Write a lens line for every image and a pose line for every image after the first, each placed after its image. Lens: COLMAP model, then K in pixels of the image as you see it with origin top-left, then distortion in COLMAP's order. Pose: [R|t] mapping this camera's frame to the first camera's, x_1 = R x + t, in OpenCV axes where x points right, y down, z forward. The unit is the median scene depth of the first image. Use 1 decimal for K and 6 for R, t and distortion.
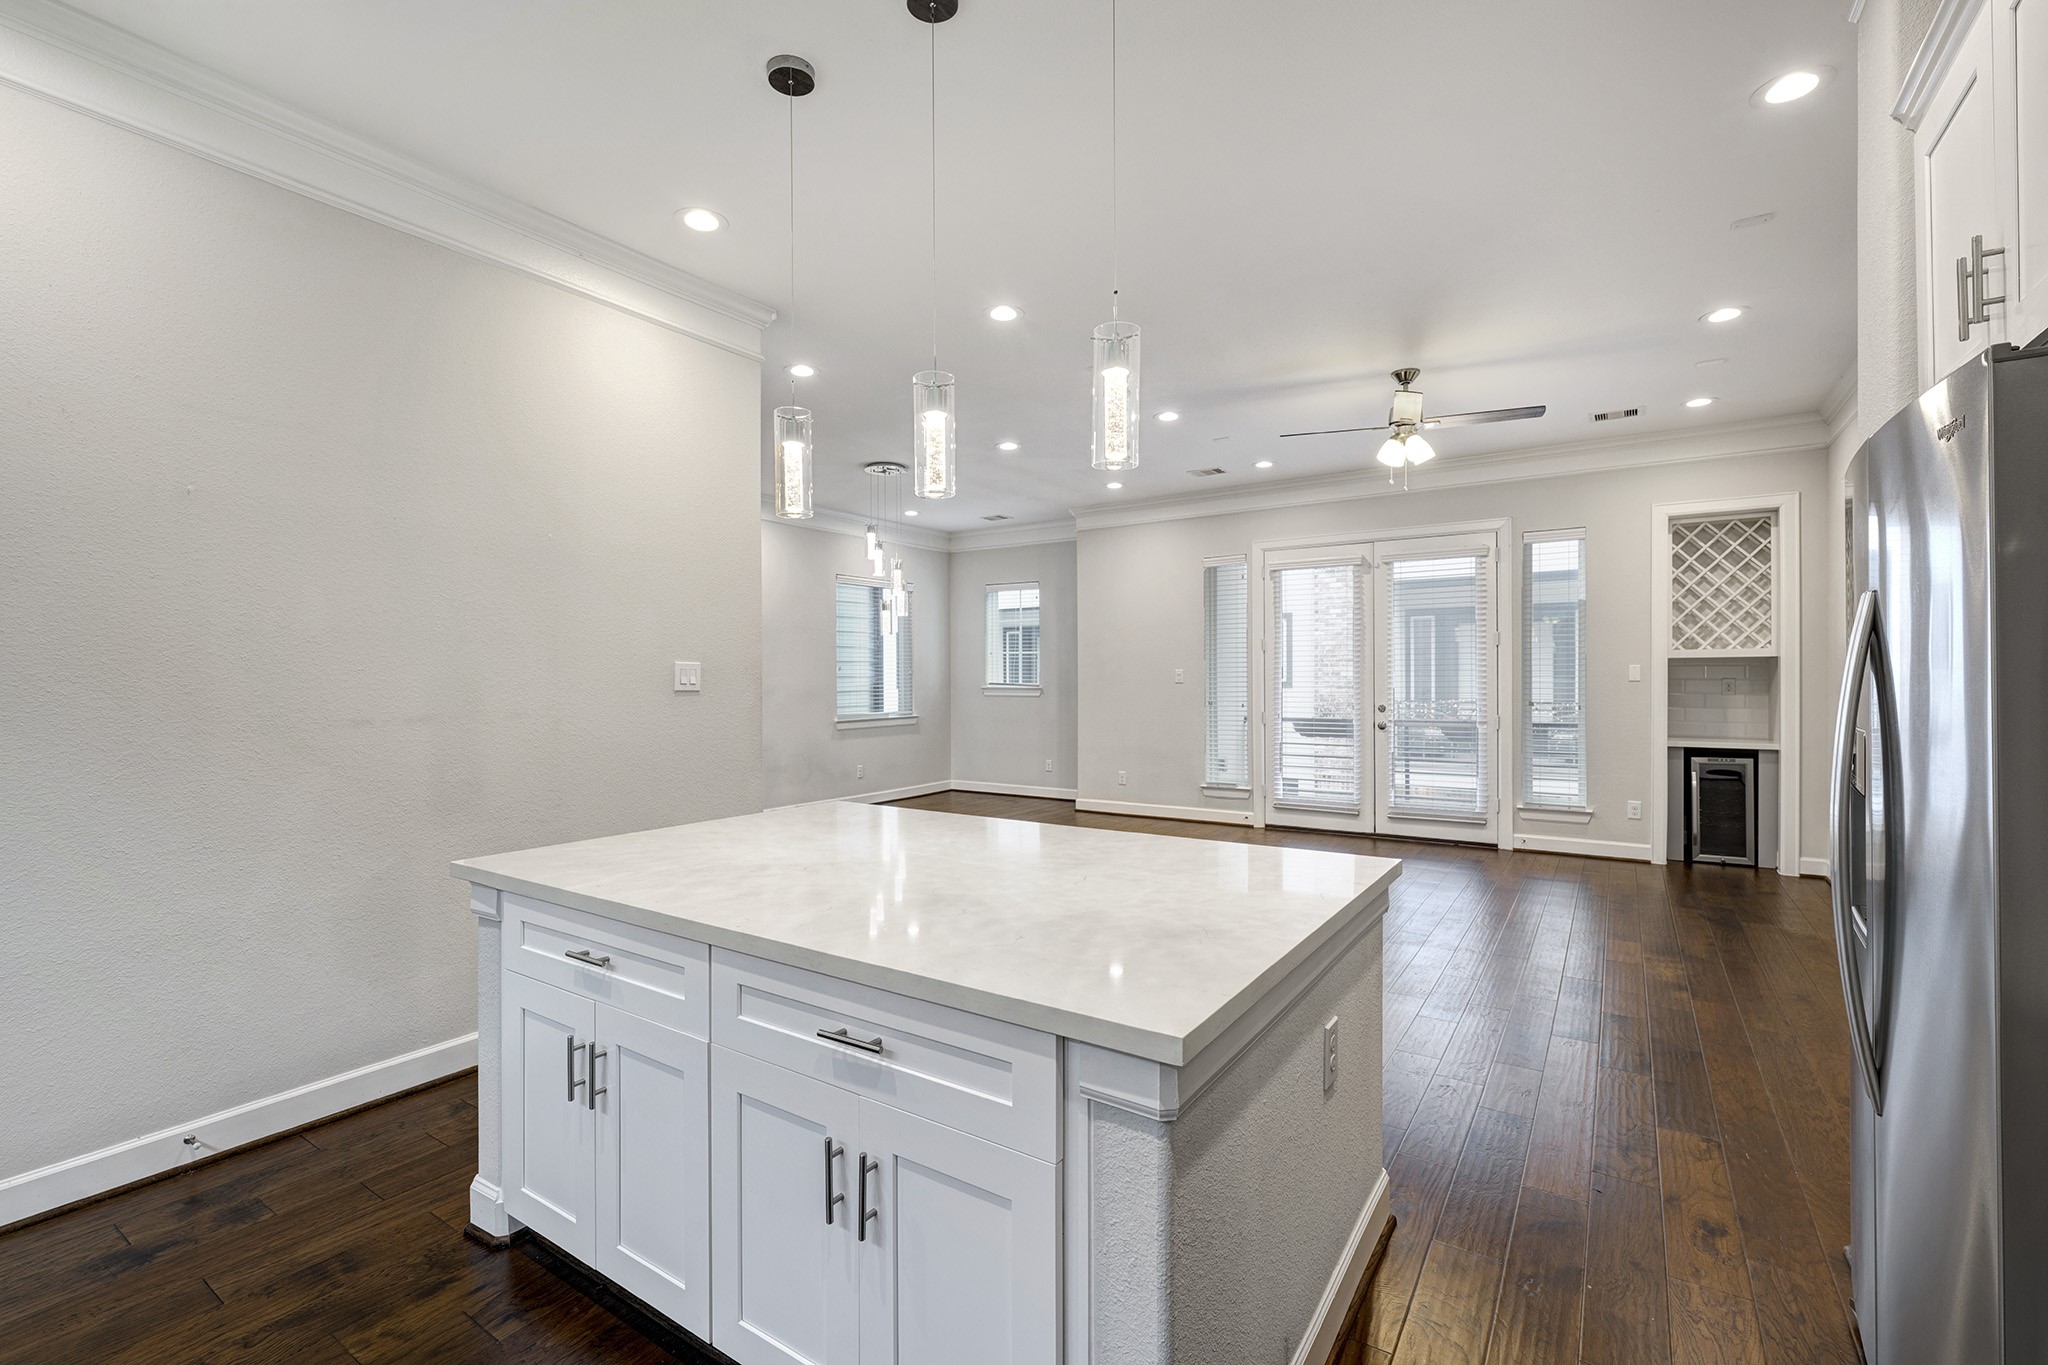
lens RADIAL K [[894.9, 0, 944.7], [0, 894.9, 679.2], [0, 0, 1]] dist [0.000325, 0.000212]
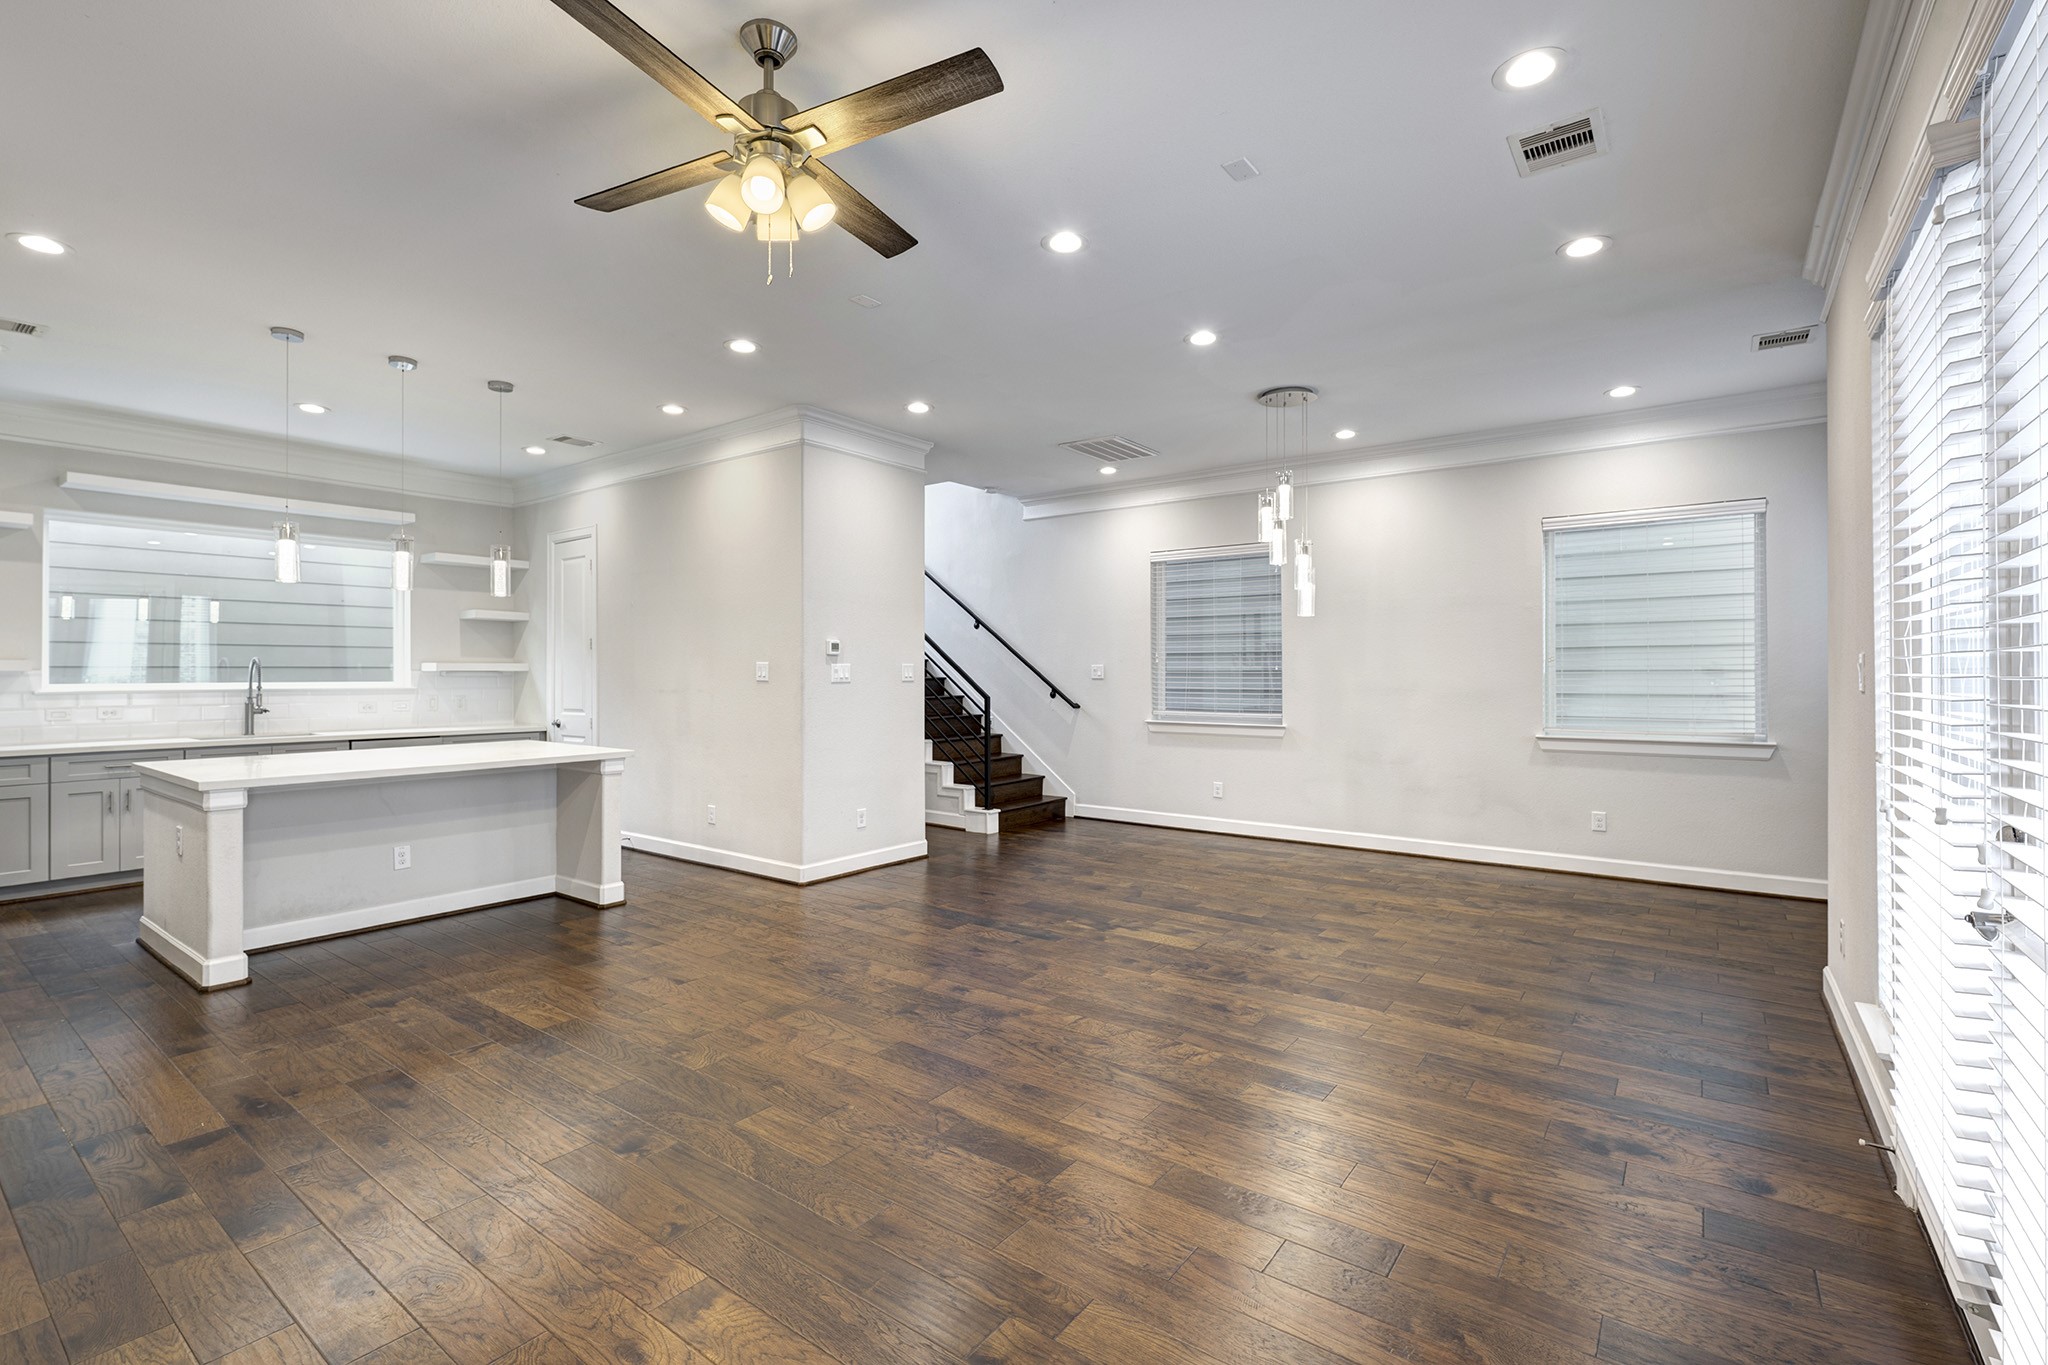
lens RADIAL K [[899.2, 0, 1074.0], [0, 899.2, 680.7], [0, 0, 1]] dist [-0.001169, -0.000151]
pose [[0.031340, 0.014720, -0.999400, 0.784420], [-0.001370, 0.999891, 0.014684, -0.007143], [0.999508, 0.000909, 0.031357, 0.903035]]
